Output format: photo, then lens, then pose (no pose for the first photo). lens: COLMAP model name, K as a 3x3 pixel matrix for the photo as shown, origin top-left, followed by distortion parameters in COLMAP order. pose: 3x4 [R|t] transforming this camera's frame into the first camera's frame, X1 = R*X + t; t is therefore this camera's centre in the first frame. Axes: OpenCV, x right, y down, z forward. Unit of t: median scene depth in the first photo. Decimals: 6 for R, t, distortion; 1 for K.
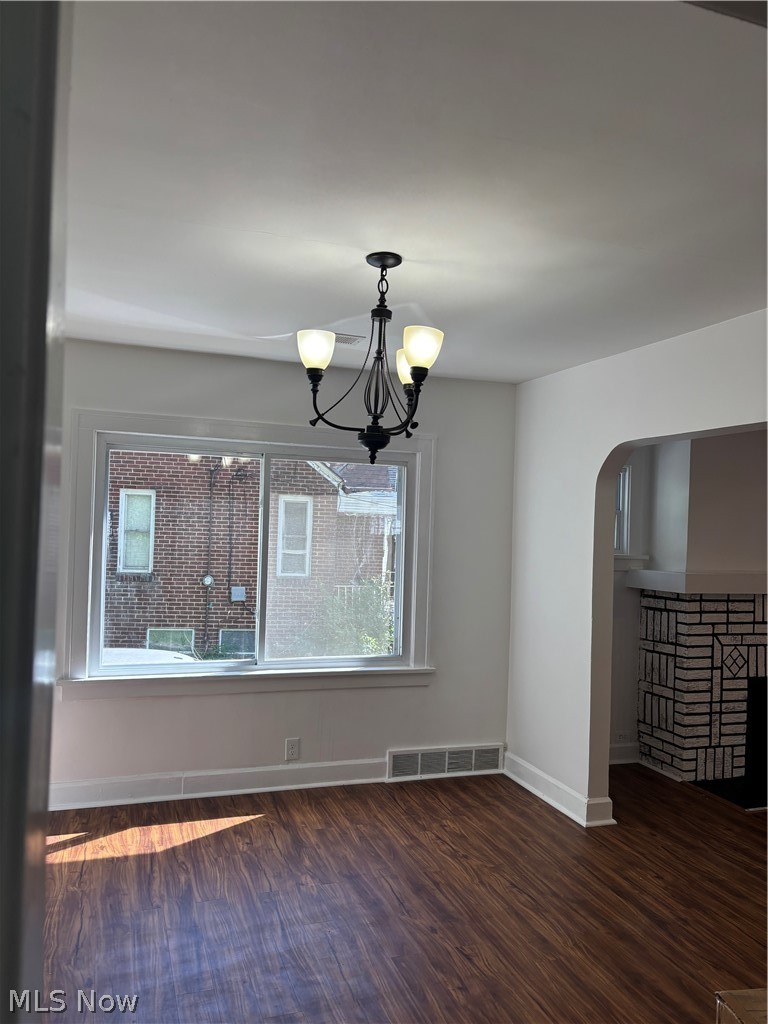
lens RADIAL K [[765.1, 0, 385.9], [0, 765.1, 504.5], [0, 0, 1]] dist [0.042670, -0.029306]
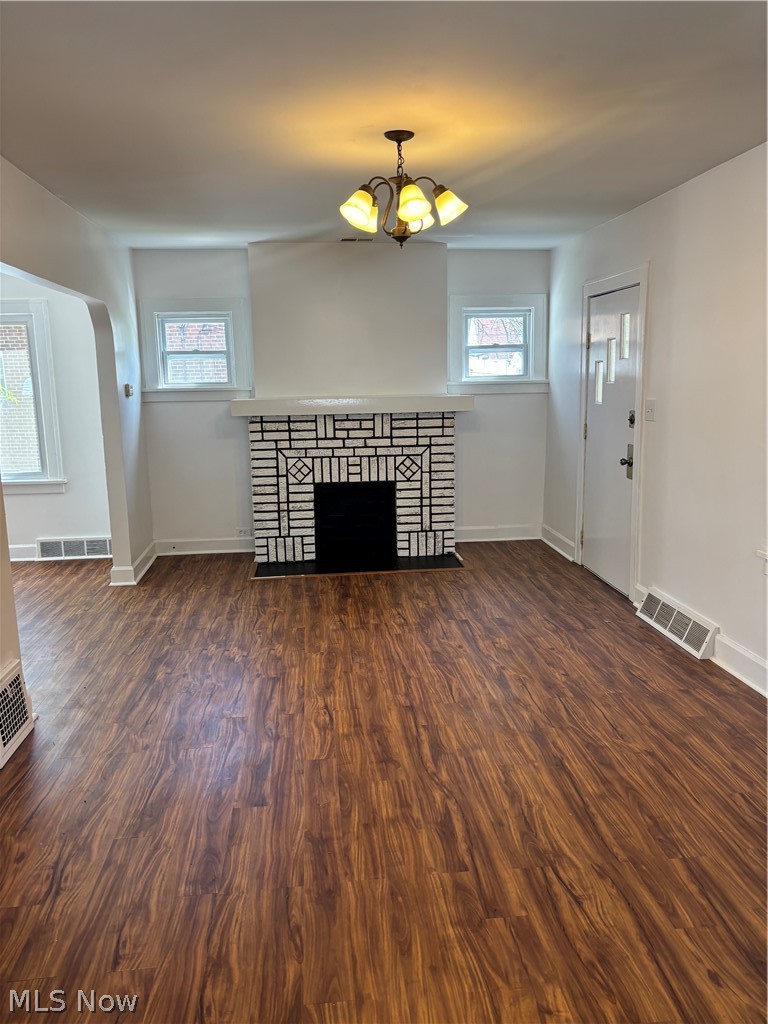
lens RADIAL K [[765.1, 0, 419.3], [0, 765.1, 517.3], [0, 0, 1]] dist [0.042670, -0.029306]
pose [[0.975358, -0.008097, -0.220478, 0.919111], [0.055147, 0.976552, 0.208099, 0.031804], [0.213623, -0.215130, 0.952935, -0.148353]]
